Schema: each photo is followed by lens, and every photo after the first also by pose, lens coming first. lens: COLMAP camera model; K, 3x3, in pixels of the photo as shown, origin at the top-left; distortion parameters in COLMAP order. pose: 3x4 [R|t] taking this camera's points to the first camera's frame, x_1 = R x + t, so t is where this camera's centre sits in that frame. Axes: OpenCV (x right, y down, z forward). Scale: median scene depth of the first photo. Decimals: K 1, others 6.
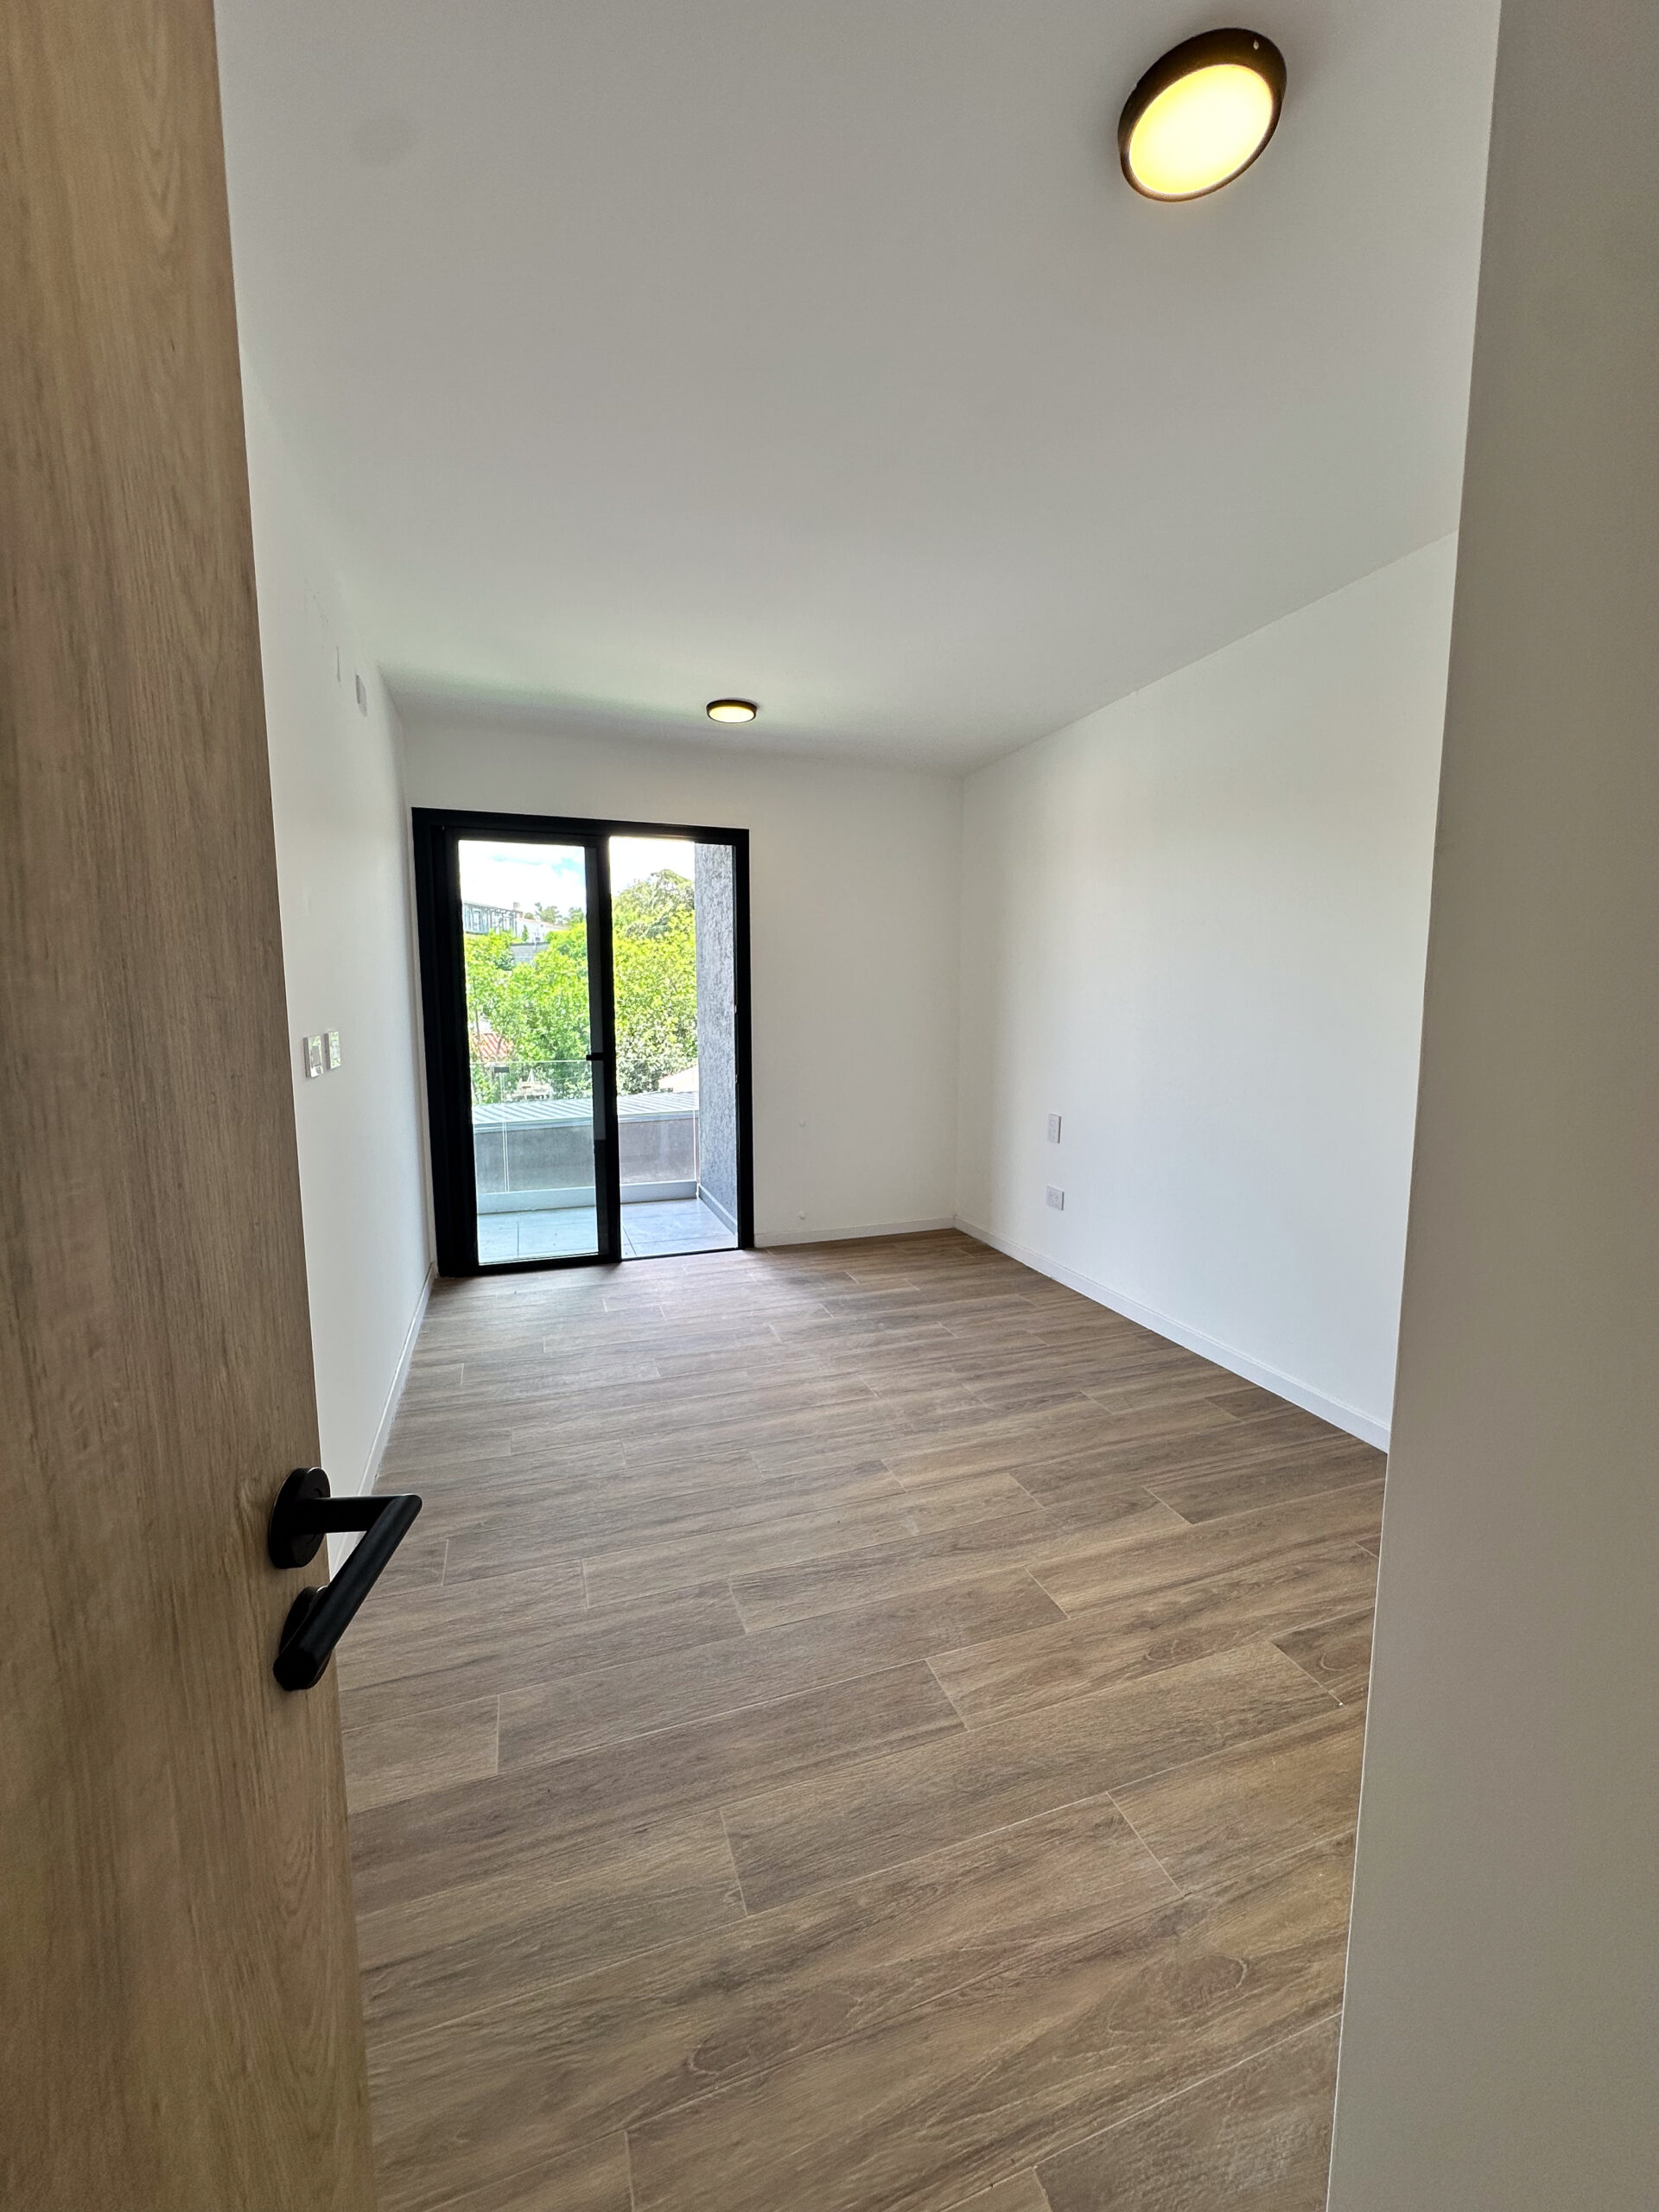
lens RADIAL K [[884.0, 0, 830.4], [0, 884.0, 1106.2], [0, 0, 1]] dist [-0.005226, 0.002198]
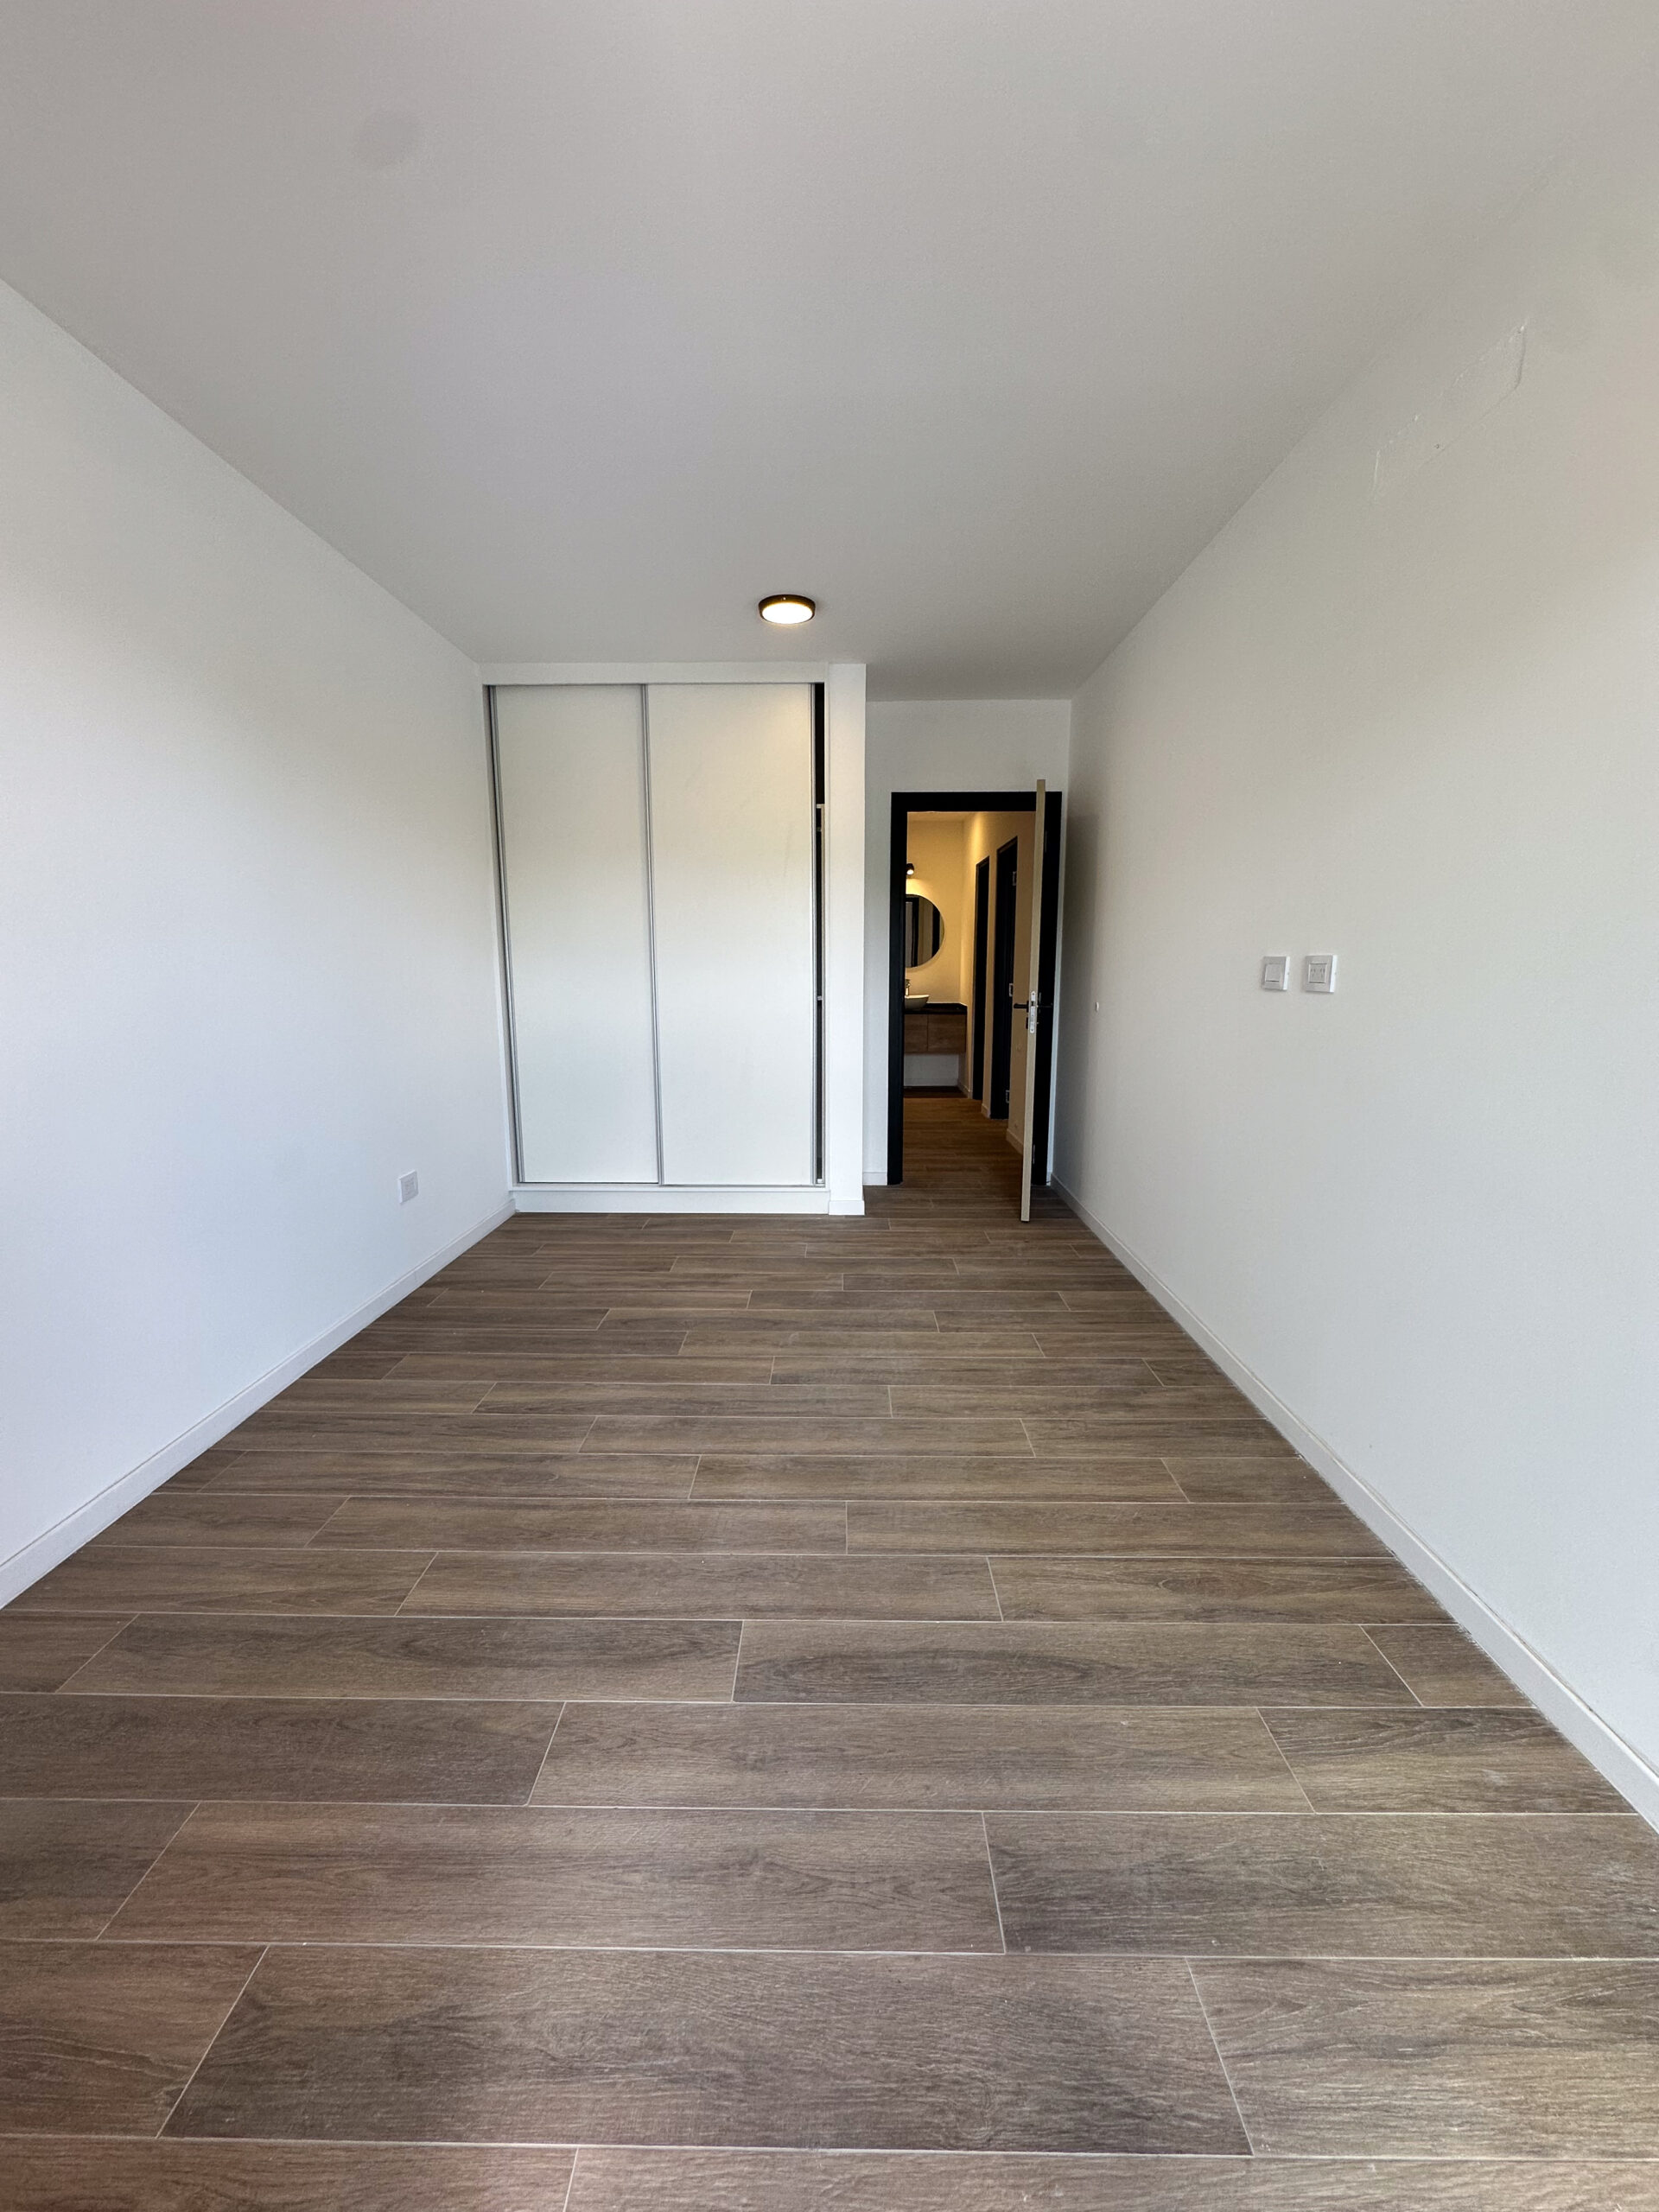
lens RADIAL K [[884.0, 0, 830.4], [0, 884.0, 1106.2], [0, 0, 1]] dist [-0.005226, 0.002198]
pose [[-0.939874, -0.054592, 0.337130, -0.312825], [0.042401, 0.960851, 0.273801, -0.171818], [-0.338879, 0.271634, -0.900764, 1.693047]]
